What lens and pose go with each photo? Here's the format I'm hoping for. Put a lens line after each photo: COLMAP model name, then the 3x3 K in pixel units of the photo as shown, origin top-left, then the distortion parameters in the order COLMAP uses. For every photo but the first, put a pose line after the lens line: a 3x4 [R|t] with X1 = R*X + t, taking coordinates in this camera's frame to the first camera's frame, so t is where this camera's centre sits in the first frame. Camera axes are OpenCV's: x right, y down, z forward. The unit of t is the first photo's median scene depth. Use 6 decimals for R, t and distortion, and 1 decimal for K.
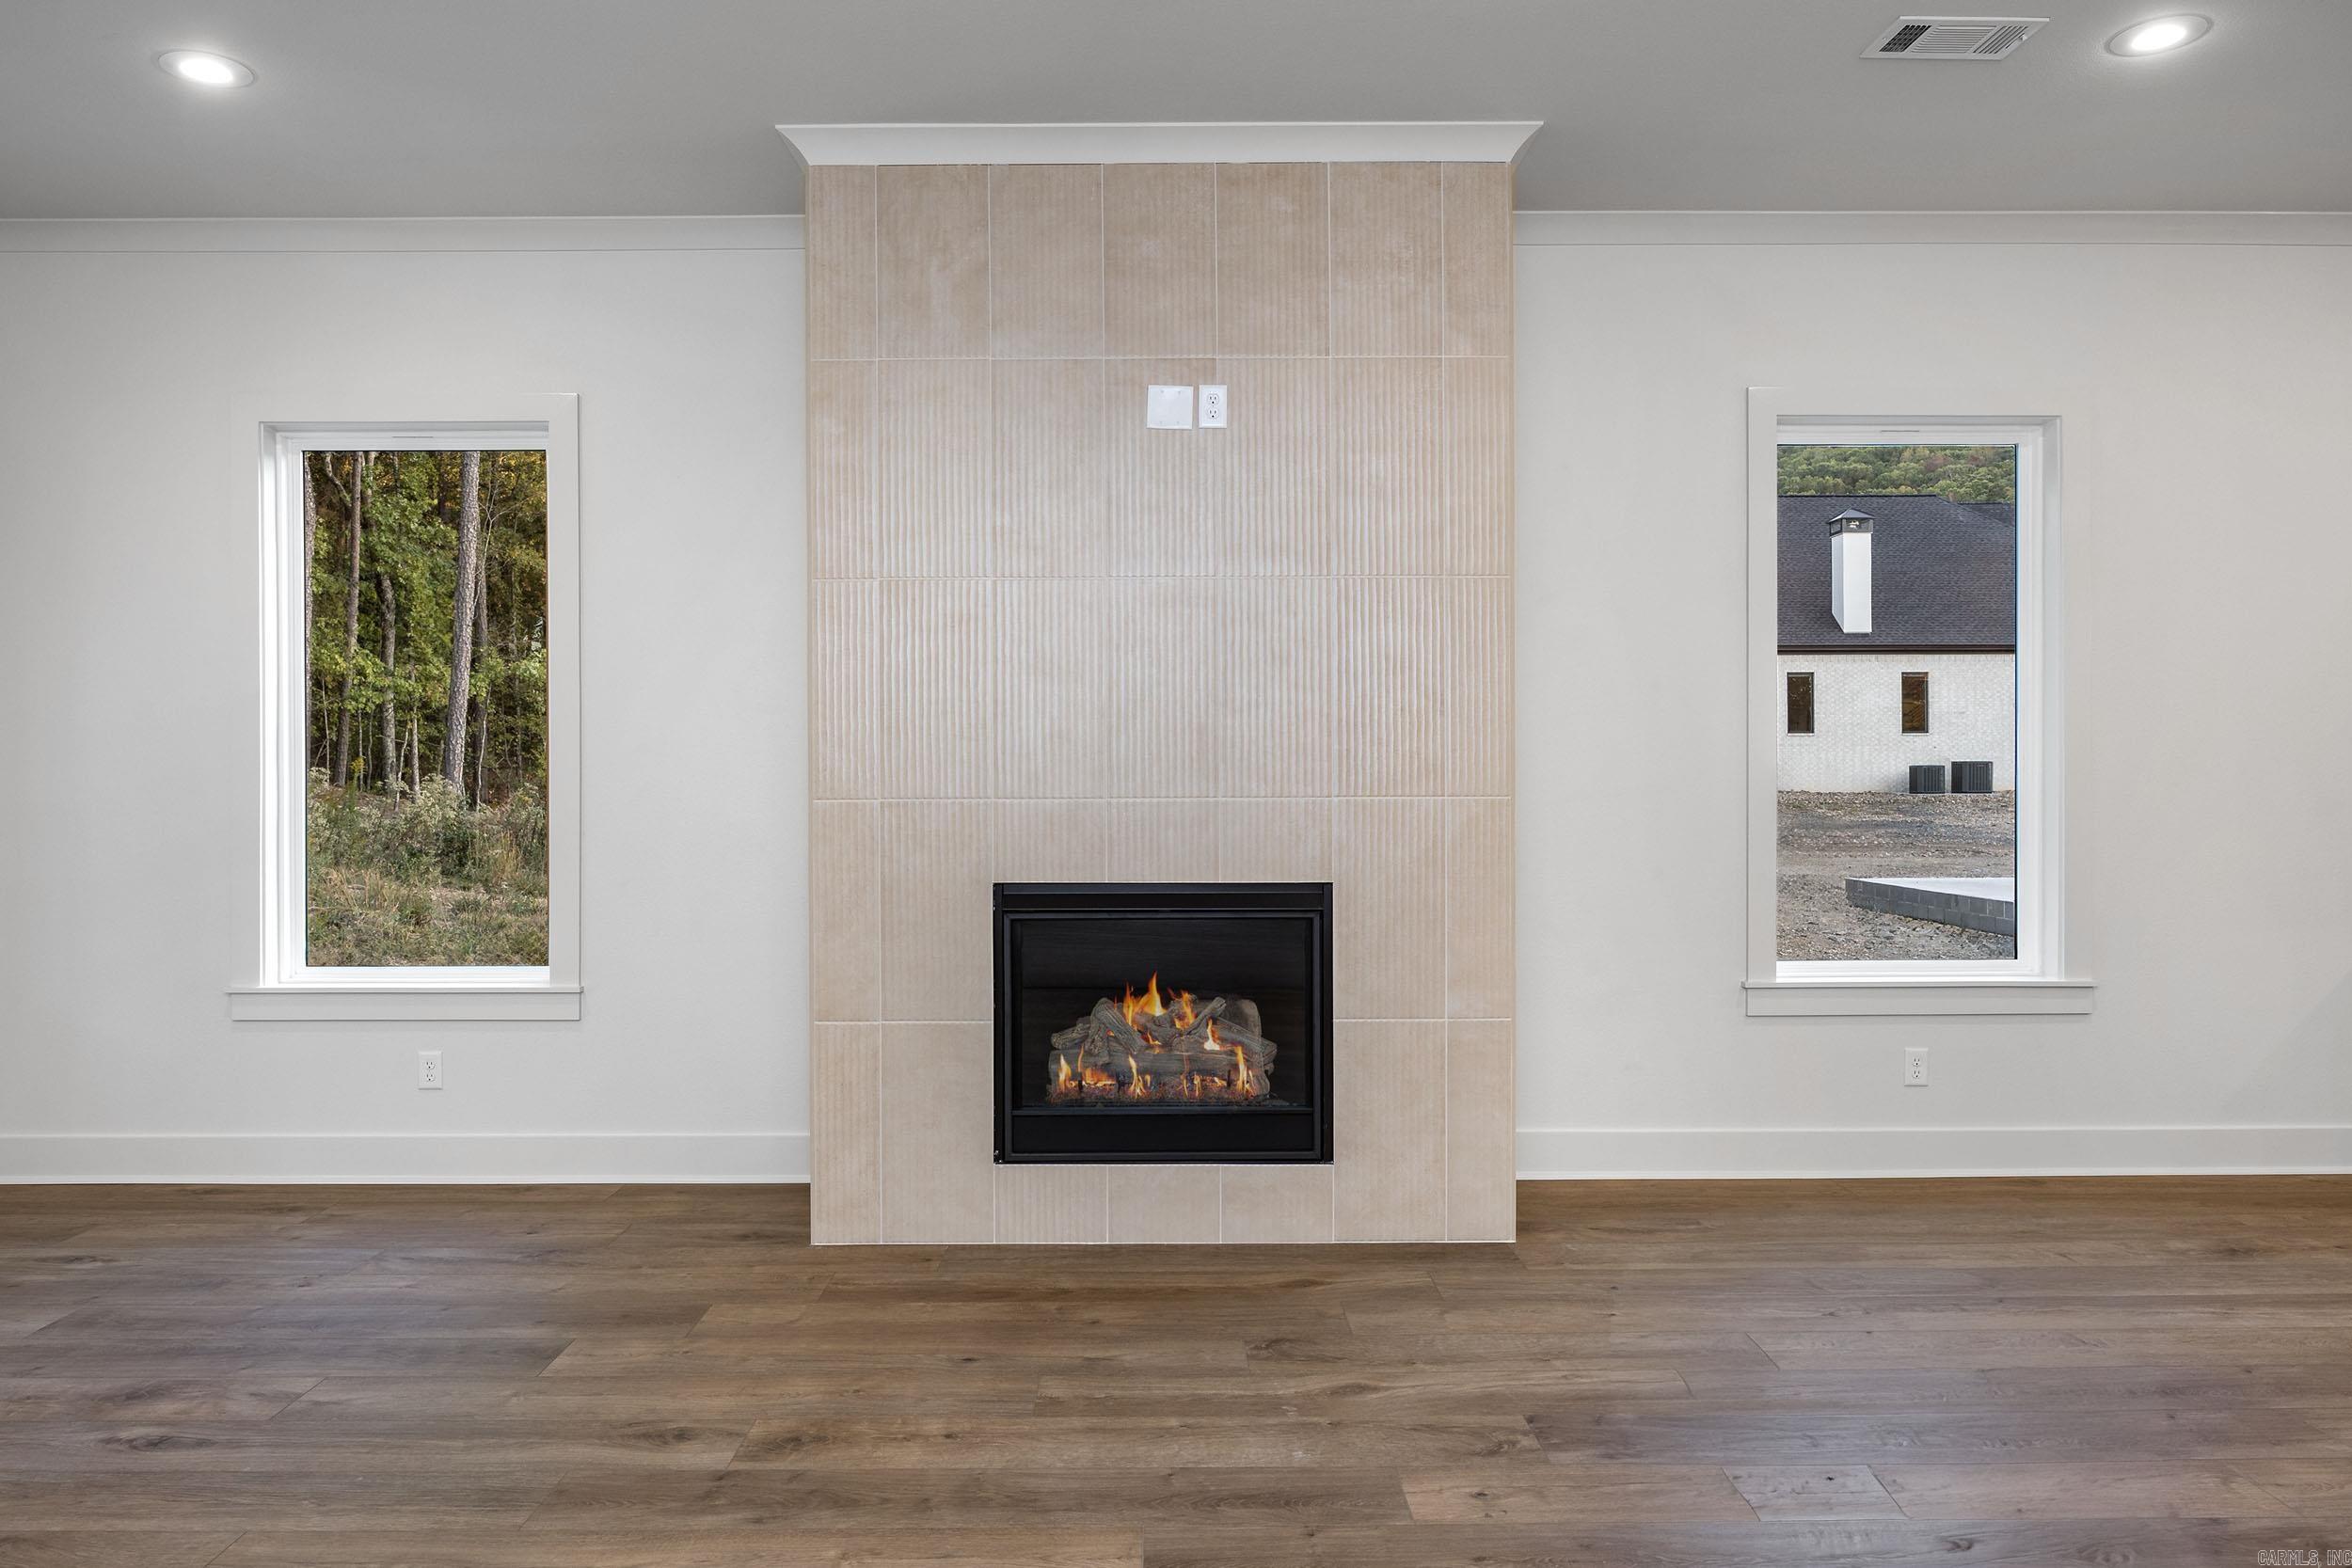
lens RADIAL K [[1451.8, 0, 1358.0], [0, 1451.8, 746.6], [0, 0, 1]] dist [-0.006777, -0.001357]
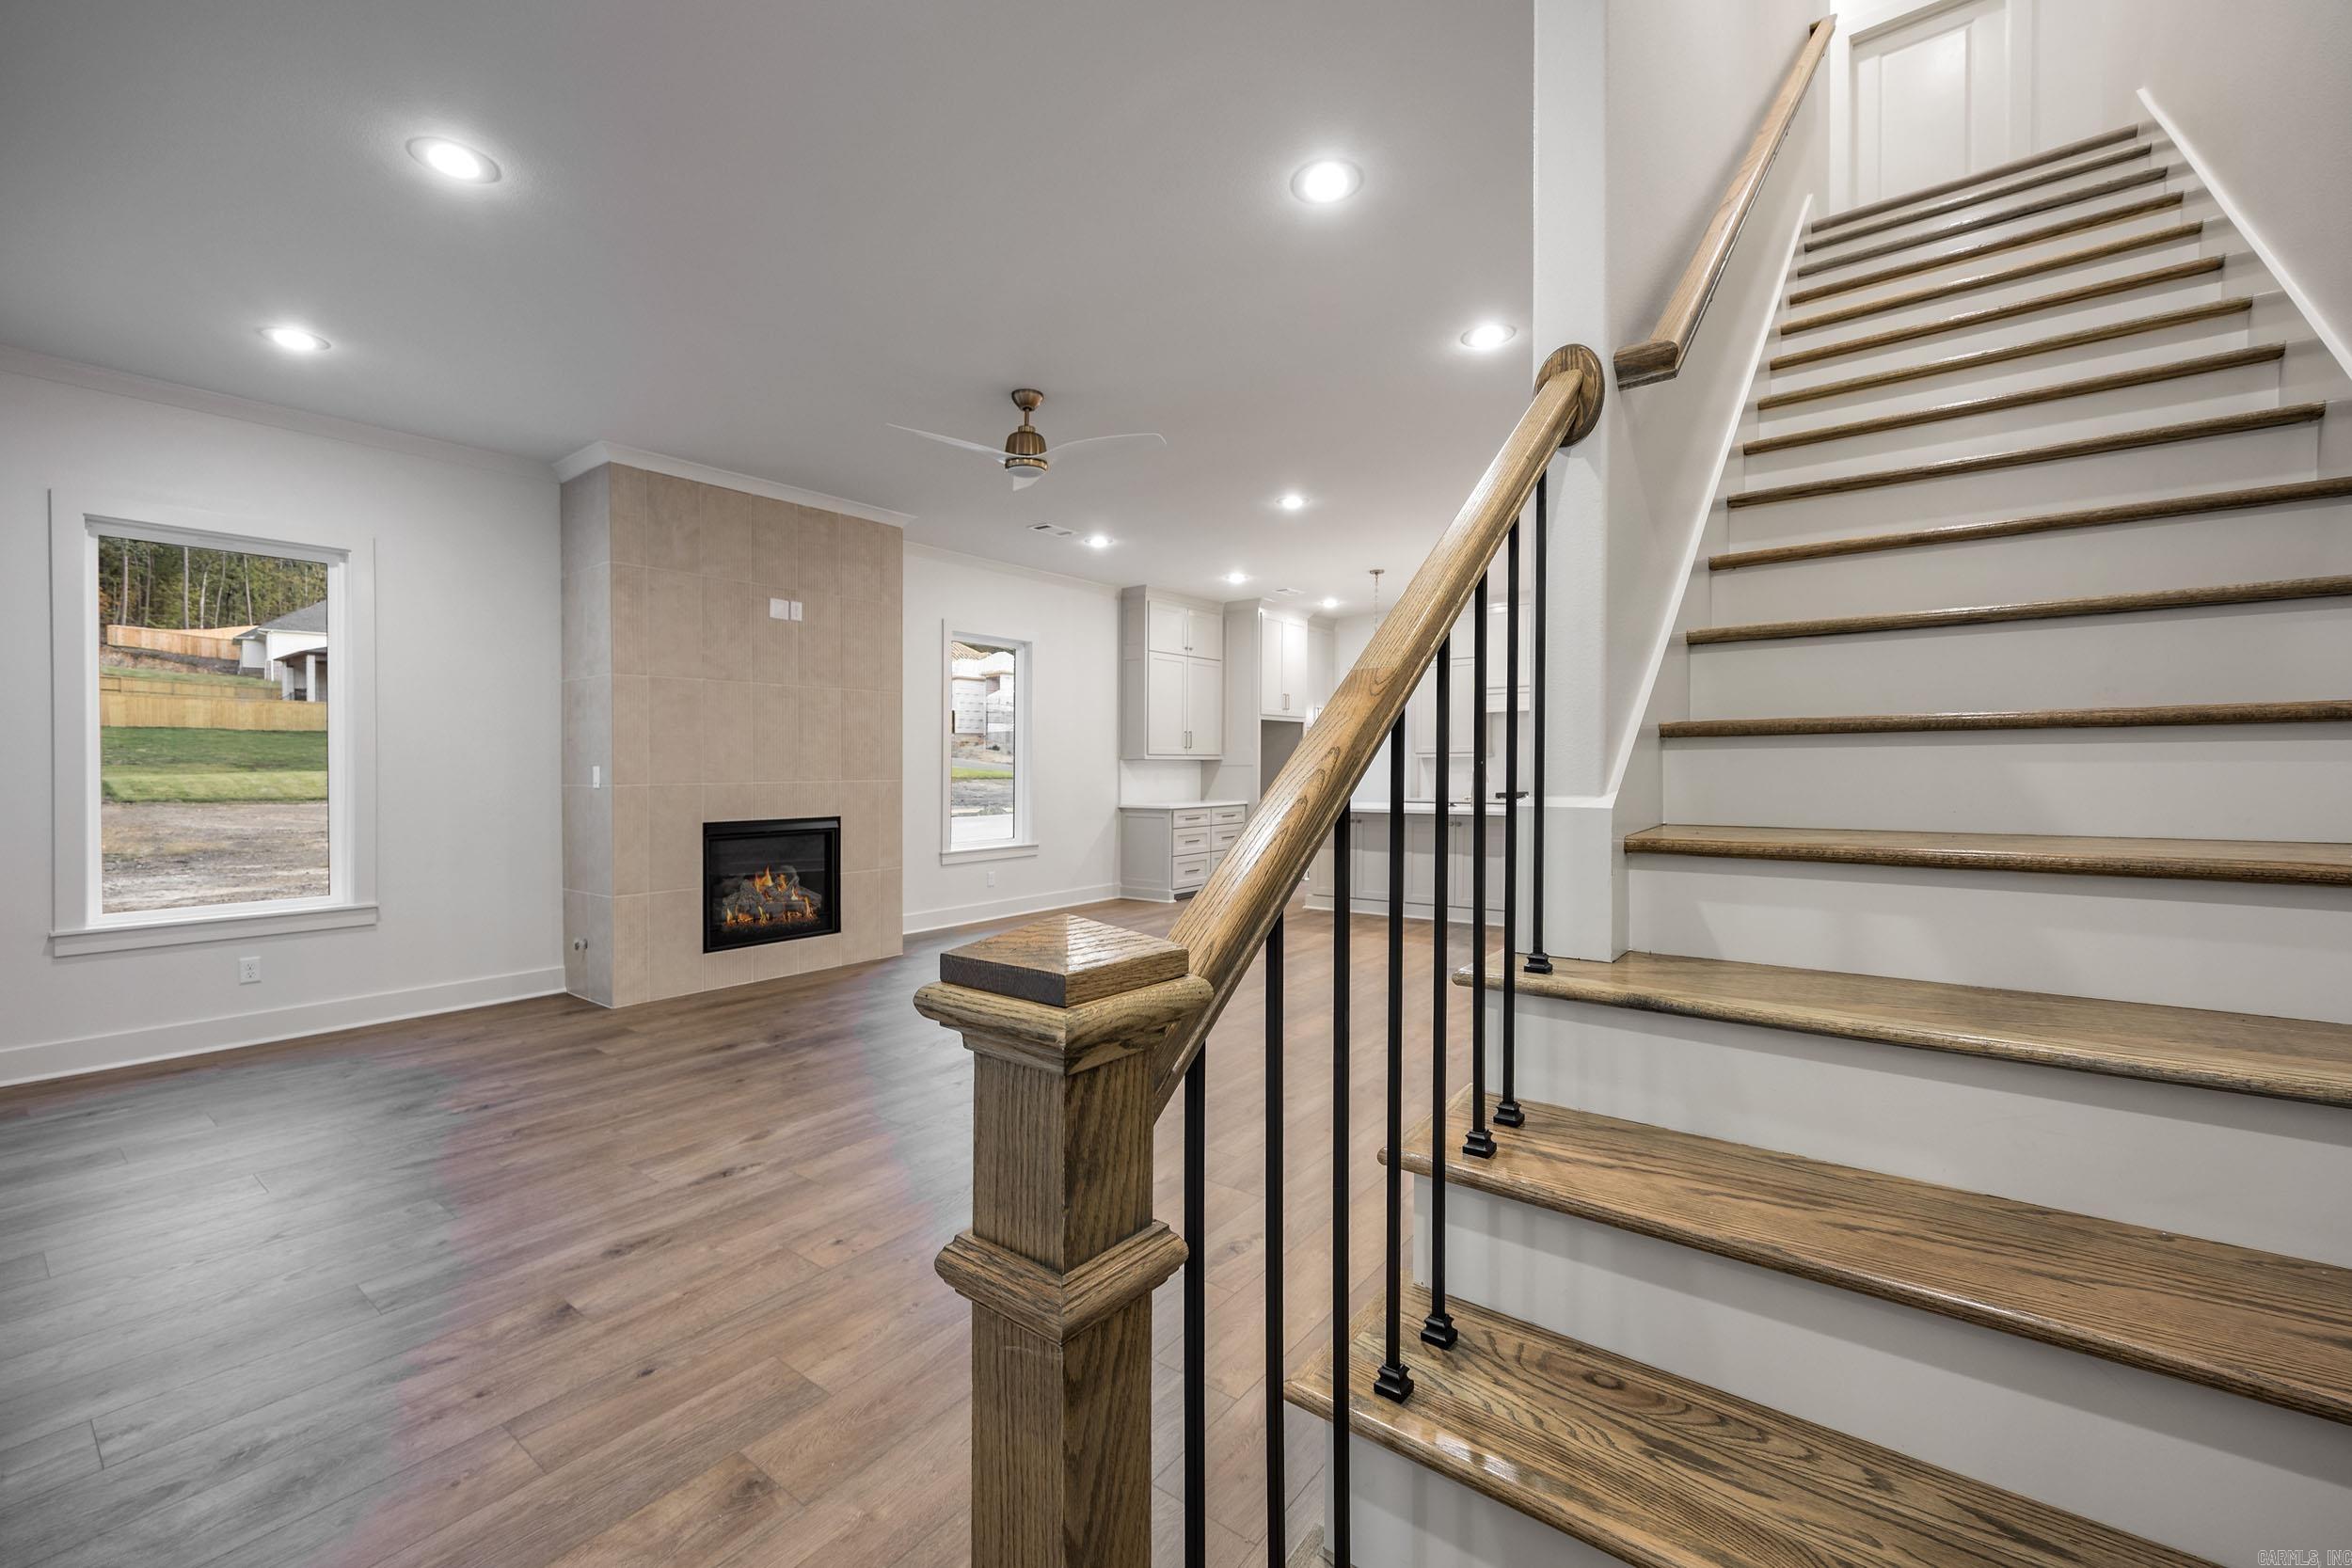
lens RADIAL K [[946.2, 0, 1176.0], [0, 946.2, 784.0], [0, 0, 1]] dist [0.000374, -0.000033]
pose [[0.616074, -0.015979, 0.787526, -0.913106], [-0.008497, 0.999601, 0.026929, -0.006499], [-0.787642, -0.023282, 0.615693, -0.398794]]
